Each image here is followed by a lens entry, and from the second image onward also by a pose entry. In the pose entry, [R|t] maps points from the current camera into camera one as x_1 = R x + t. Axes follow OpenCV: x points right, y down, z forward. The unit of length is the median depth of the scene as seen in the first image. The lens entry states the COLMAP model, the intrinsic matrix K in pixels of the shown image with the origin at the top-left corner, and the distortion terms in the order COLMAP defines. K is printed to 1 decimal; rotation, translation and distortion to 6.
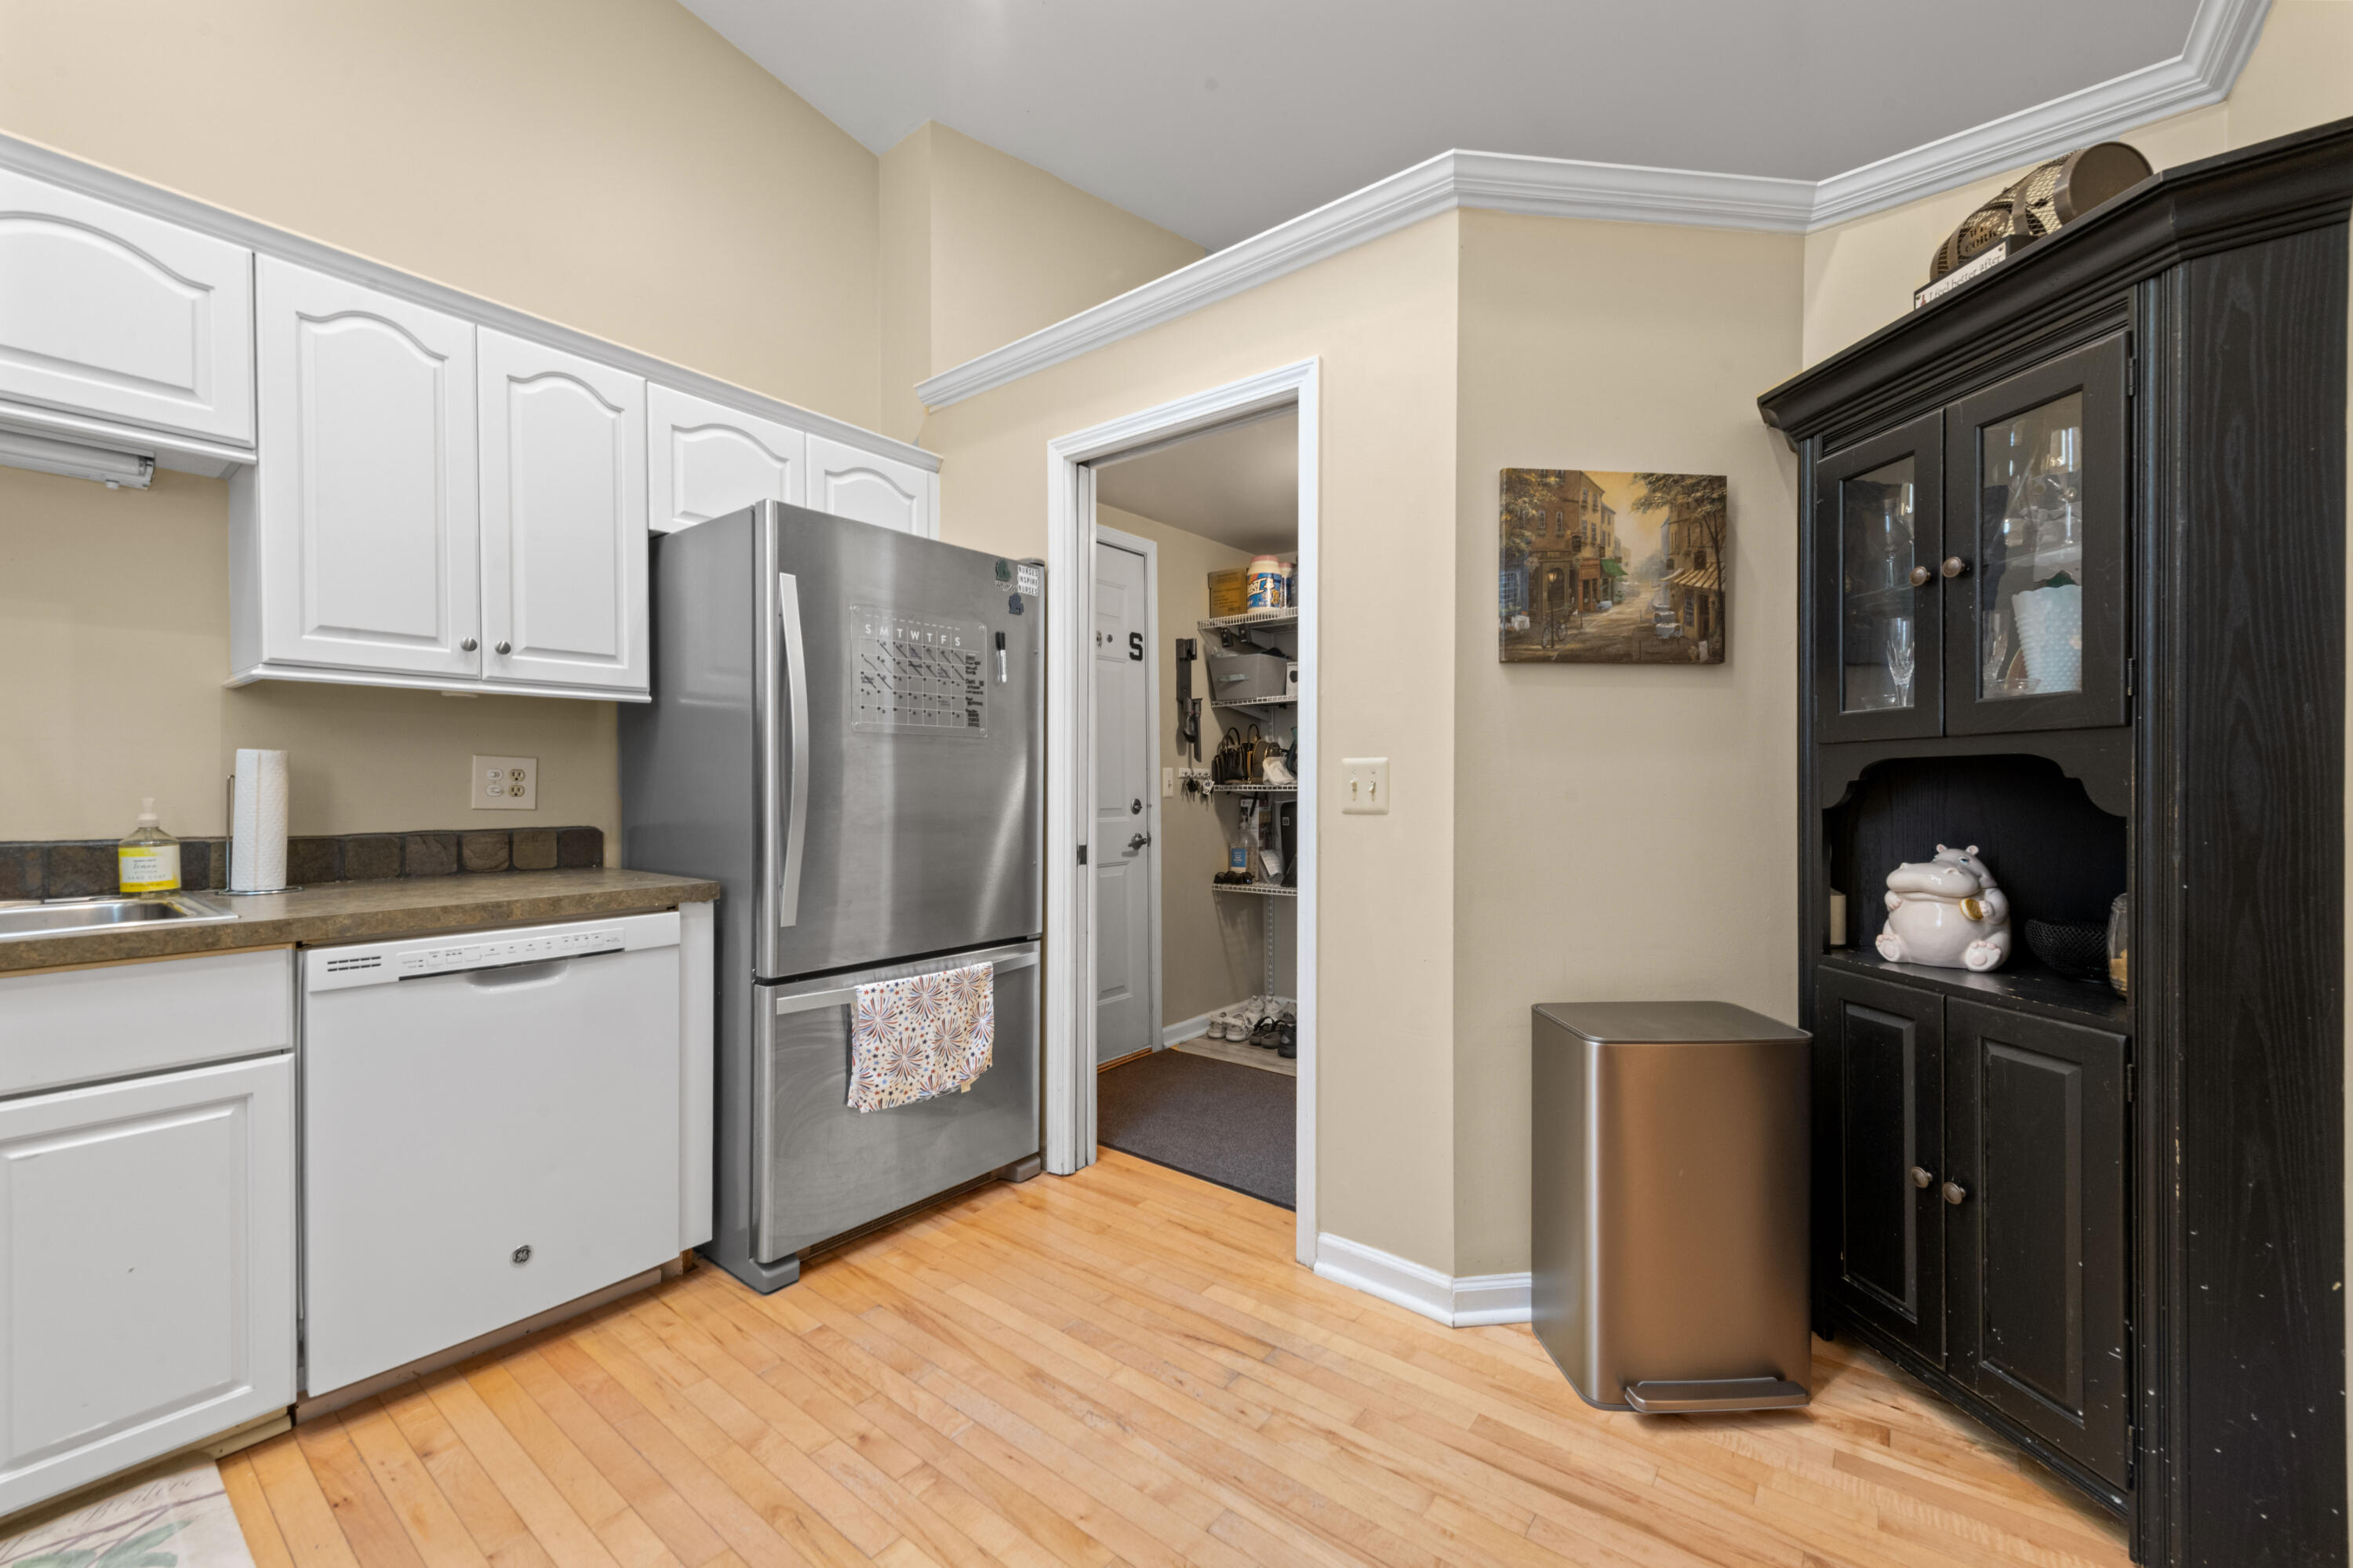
lens RADIAL K [[937.6, 0, 1175.2], [0, 937.6, 814.6], [0, 0, 1]] dist [0.010320, -0.000209]
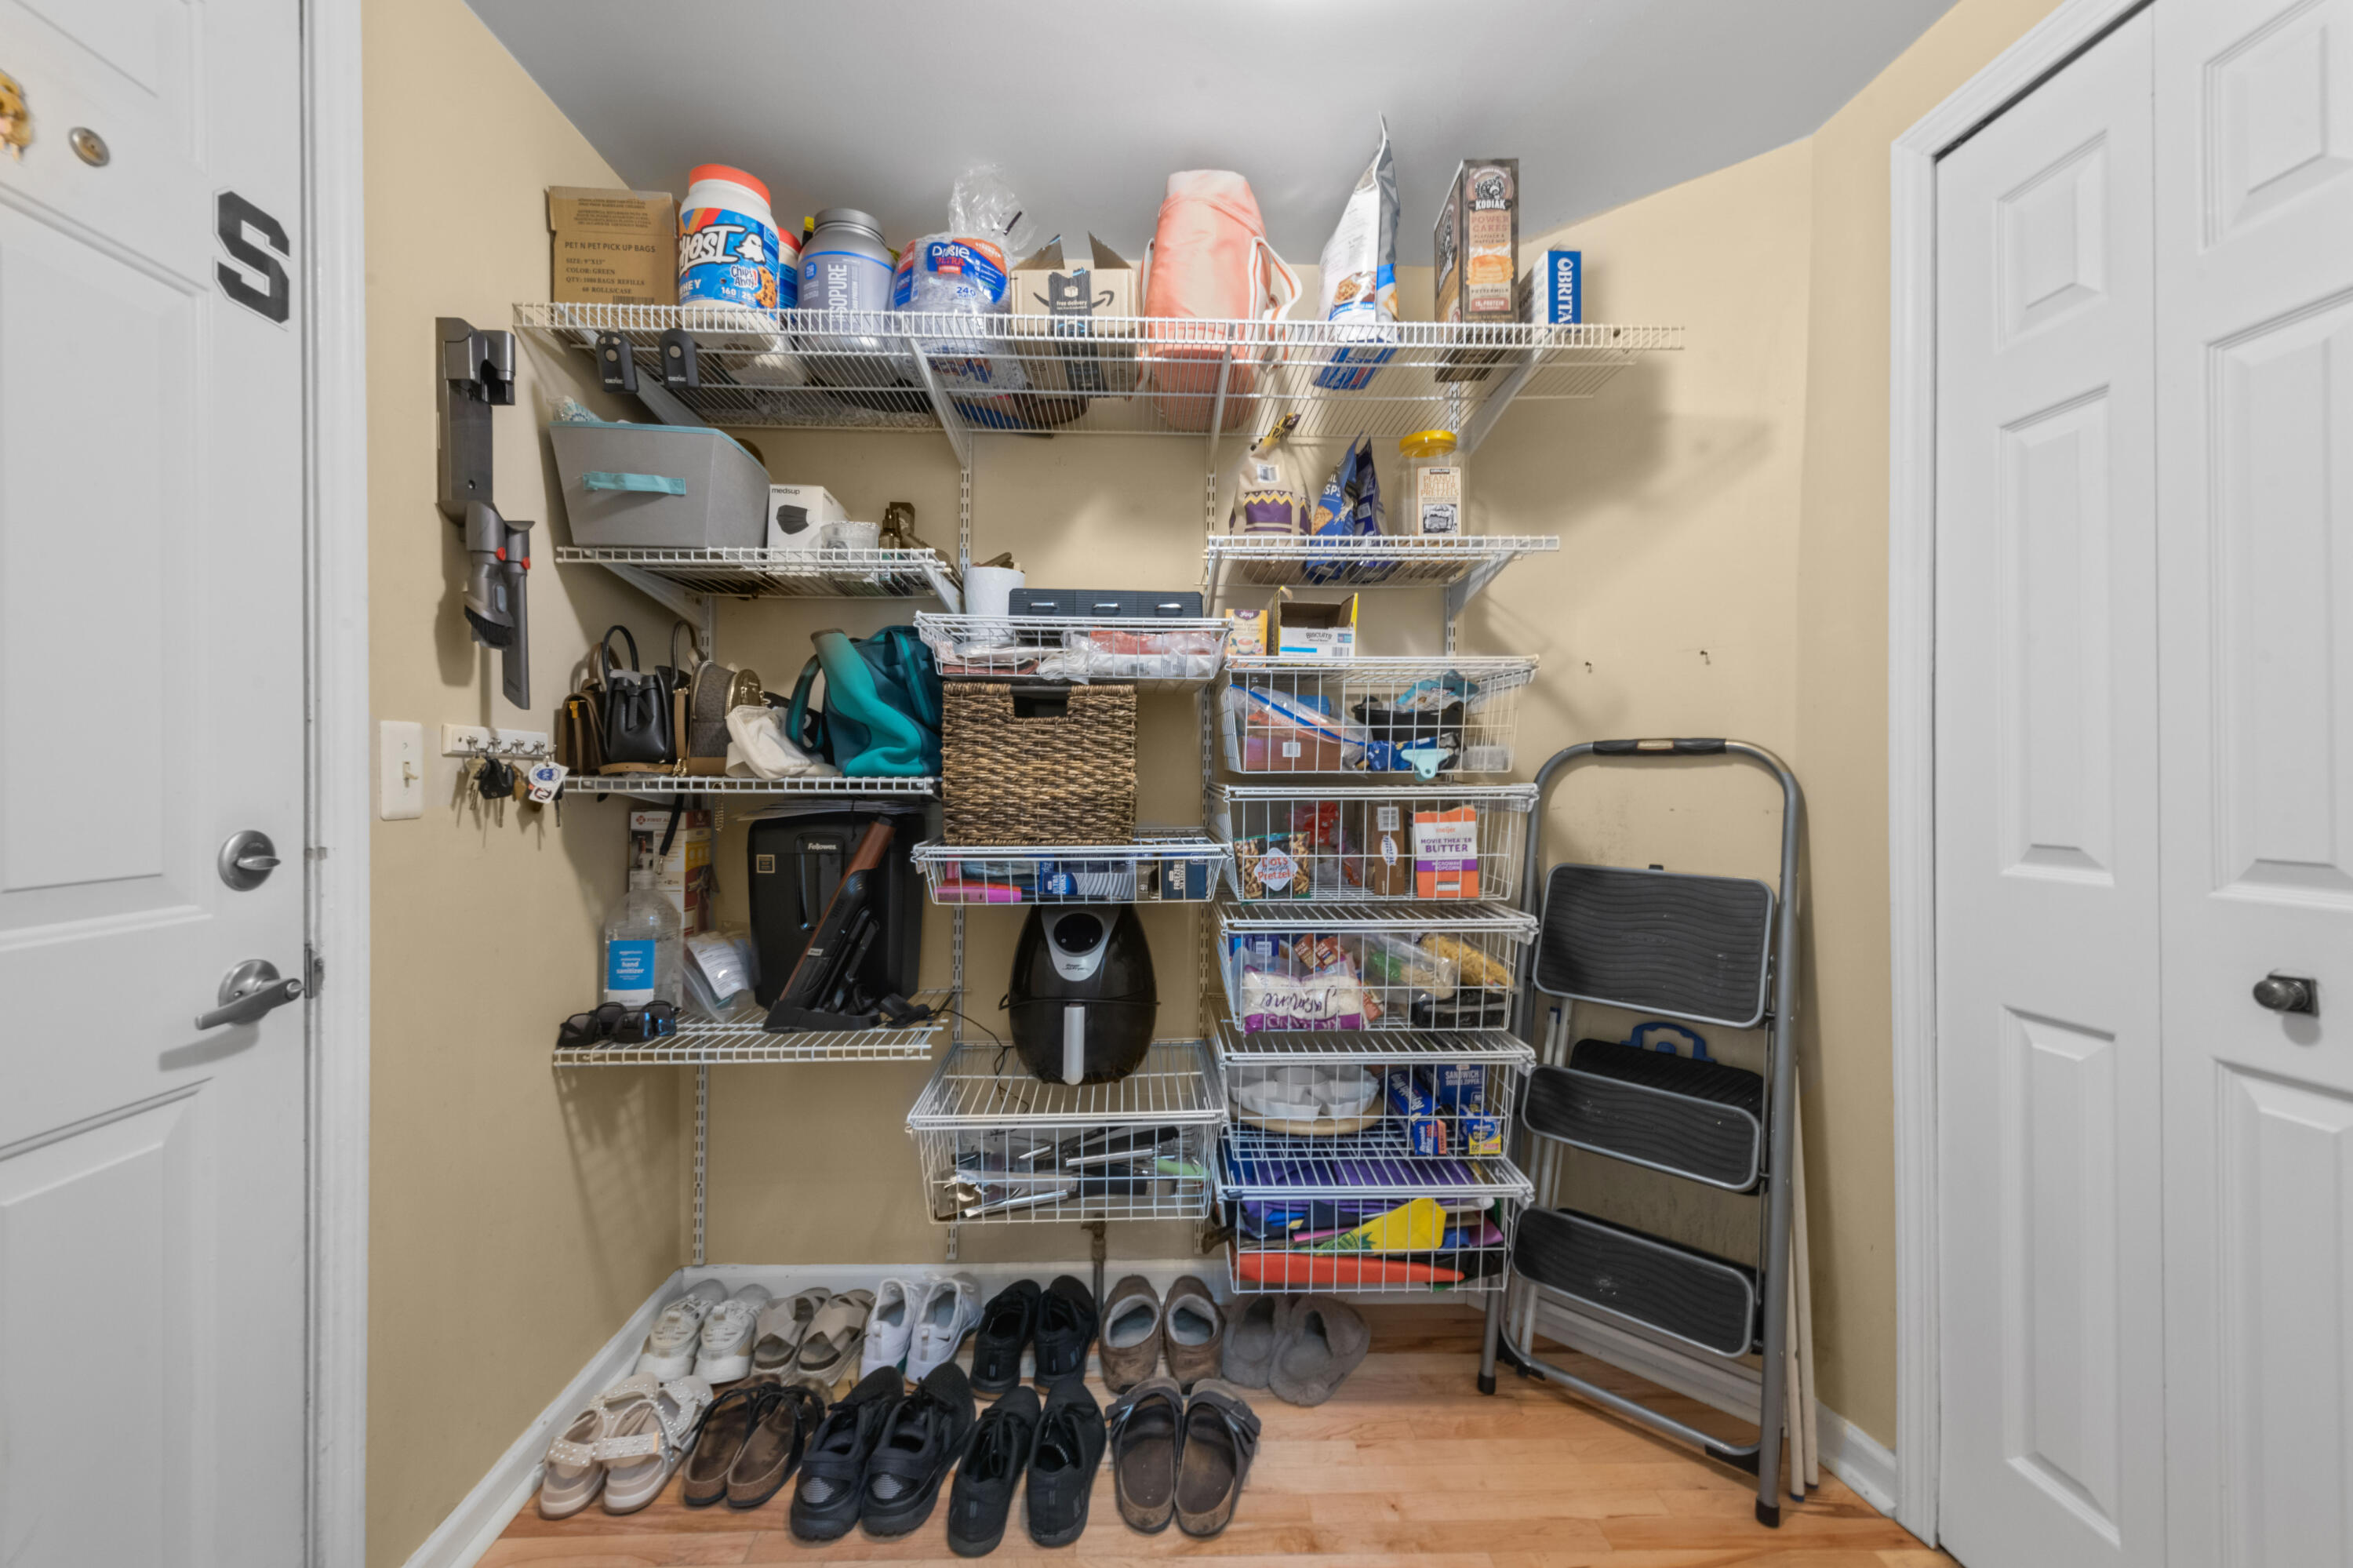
lens RADIAL K [[952.3, 0, 1171.1], [0, 952.3, 770.9], [0, 0, 1]] dist [0.009663, -0.000202]
pose [[0.769331, 0.008484, 0.638794, -0.013802], [0.010927, 0.999591, -0.026435, -0.021887], [-0.638756, 0.027317, 0.768924, 0.584813]]
